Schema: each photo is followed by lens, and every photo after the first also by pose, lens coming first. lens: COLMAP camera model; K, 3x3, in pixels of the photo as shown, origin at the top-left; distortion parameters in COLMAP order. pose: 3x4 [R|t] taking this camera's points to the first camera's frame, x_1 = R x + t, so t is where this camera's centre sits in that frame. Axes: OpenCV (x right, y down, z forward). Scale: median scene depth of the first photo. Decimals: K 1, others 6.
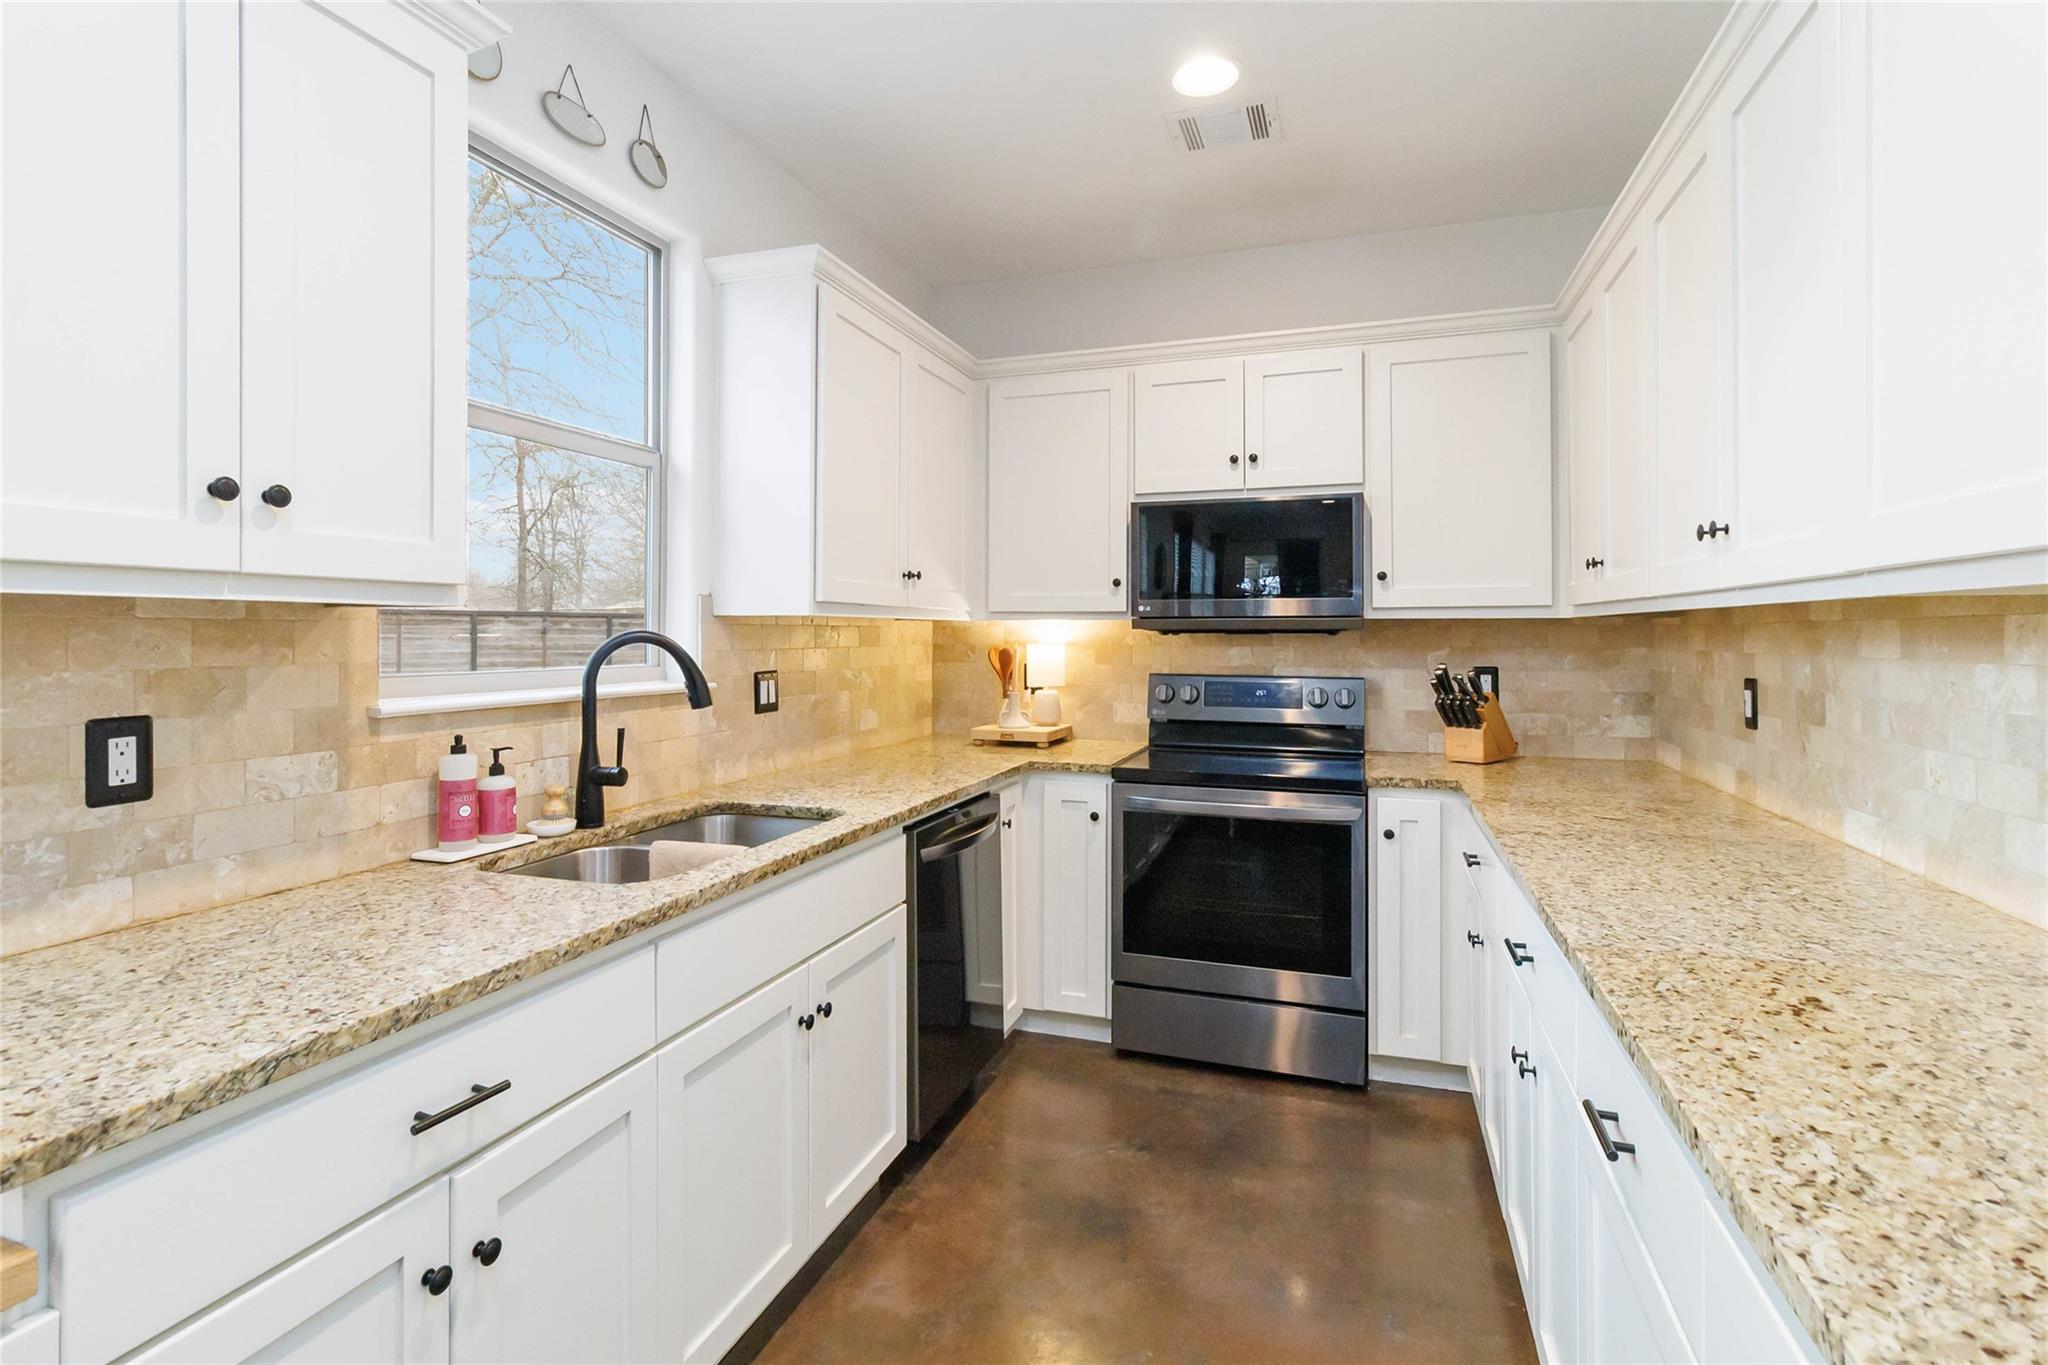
lens RADIAL K [[970.8, 0, 1045.1], [0, 970.8, 622.3], [0, 0, 1]] dist [0.001756, 0.000192]
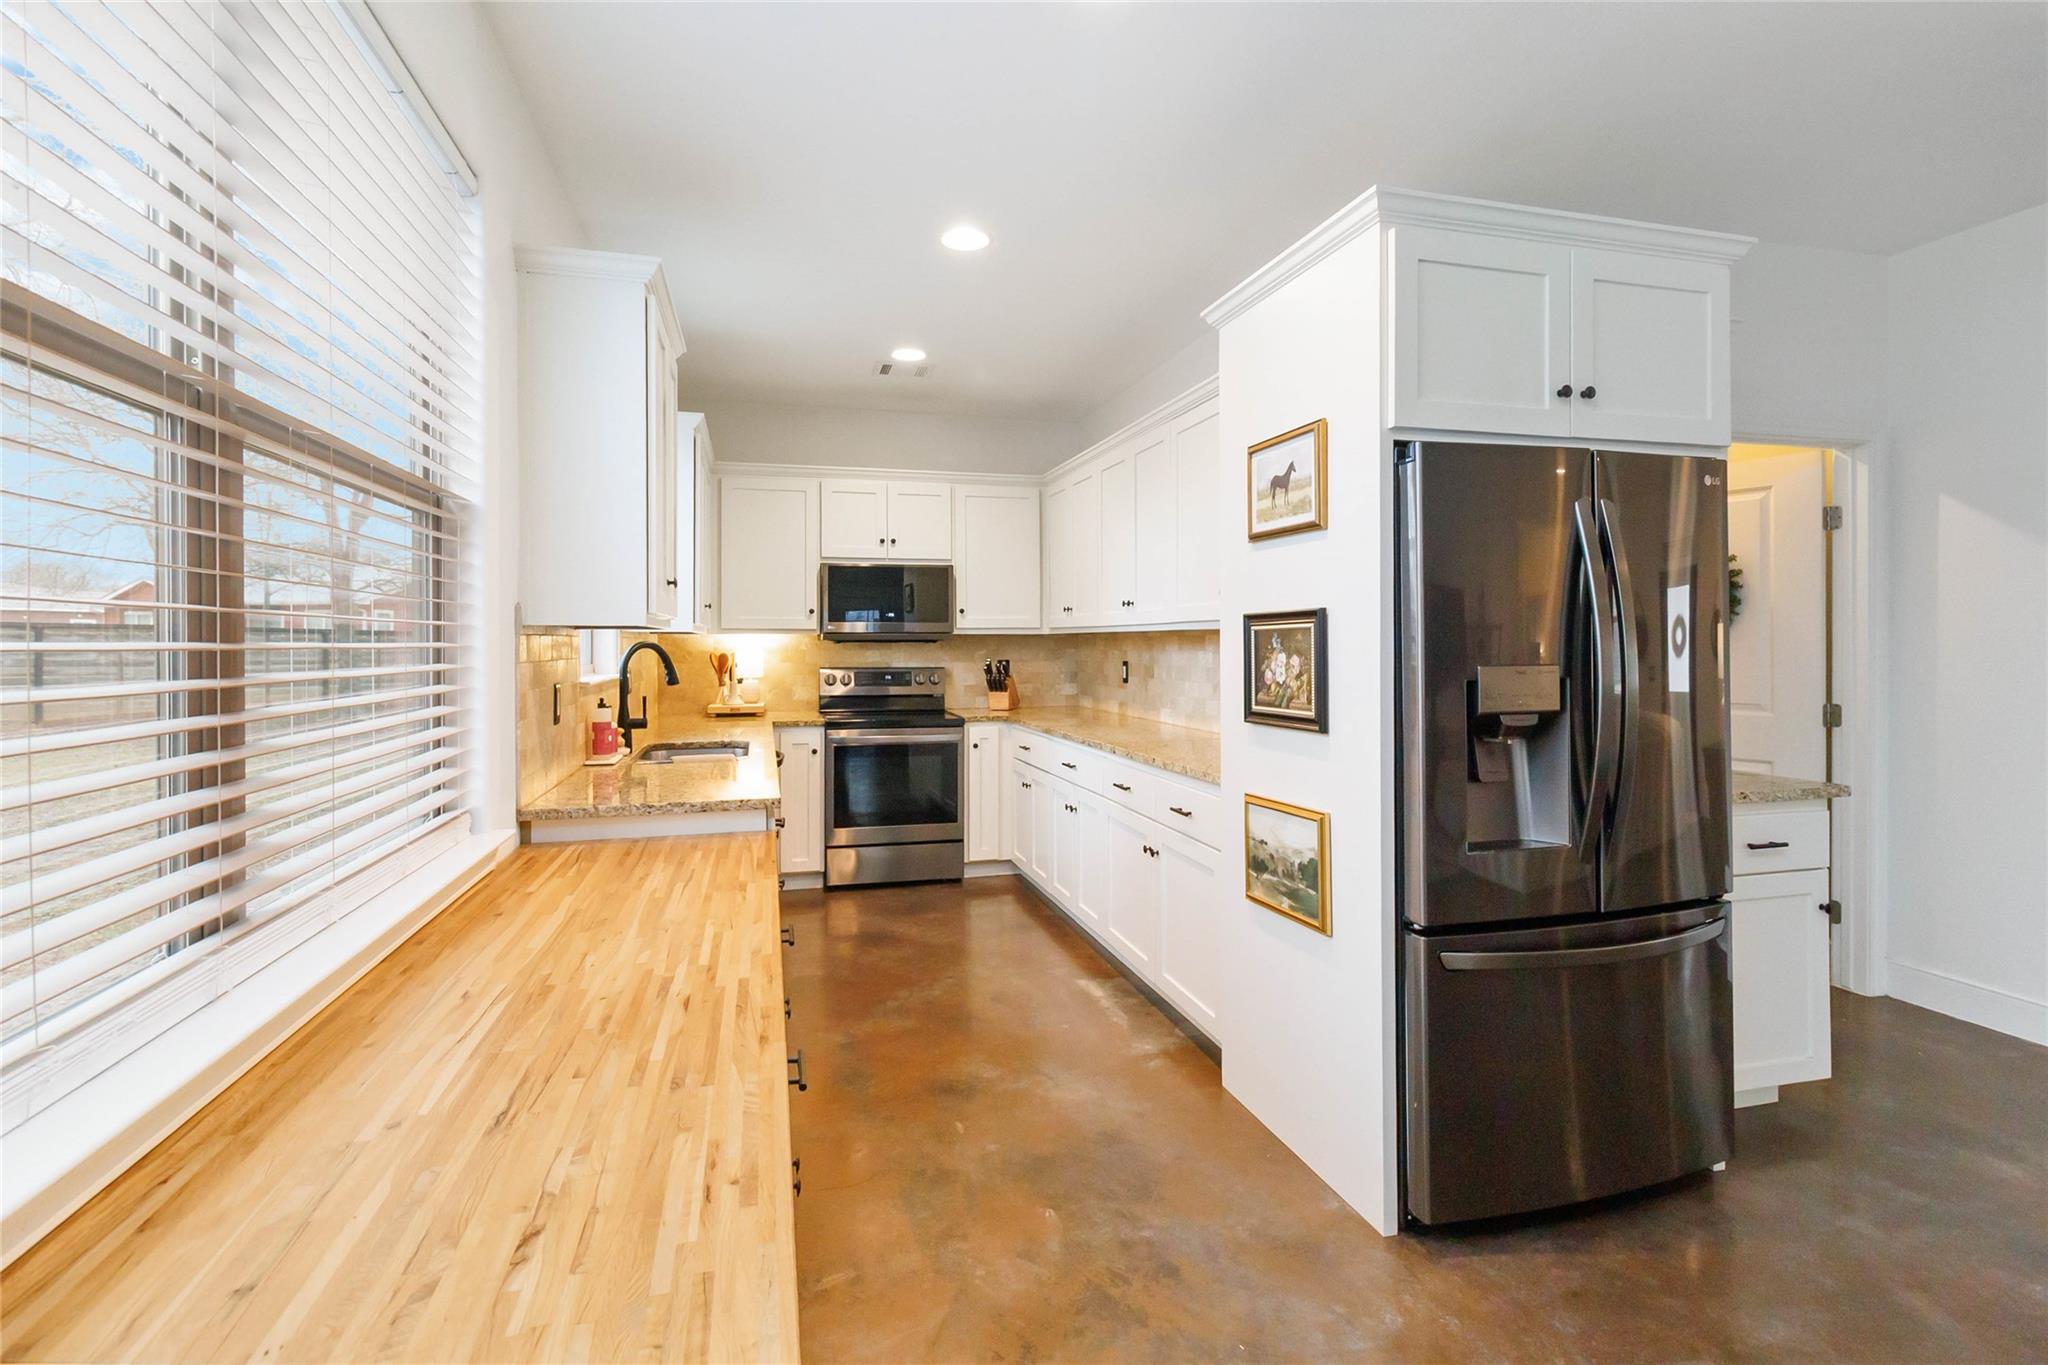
lens RADIAL K [[970.8, 0, 1019.8], [0, 970.8, 667.9], [0, 0, 1]] dist [0.001756, 0.000192]
pose [[0.830174, -0.017112, 0.557241, -0.590418], [-0.003167, 0.999368, 0.035408, -0.005573], [-0.557495, -0.031160, 0.829595, -0.594898]]
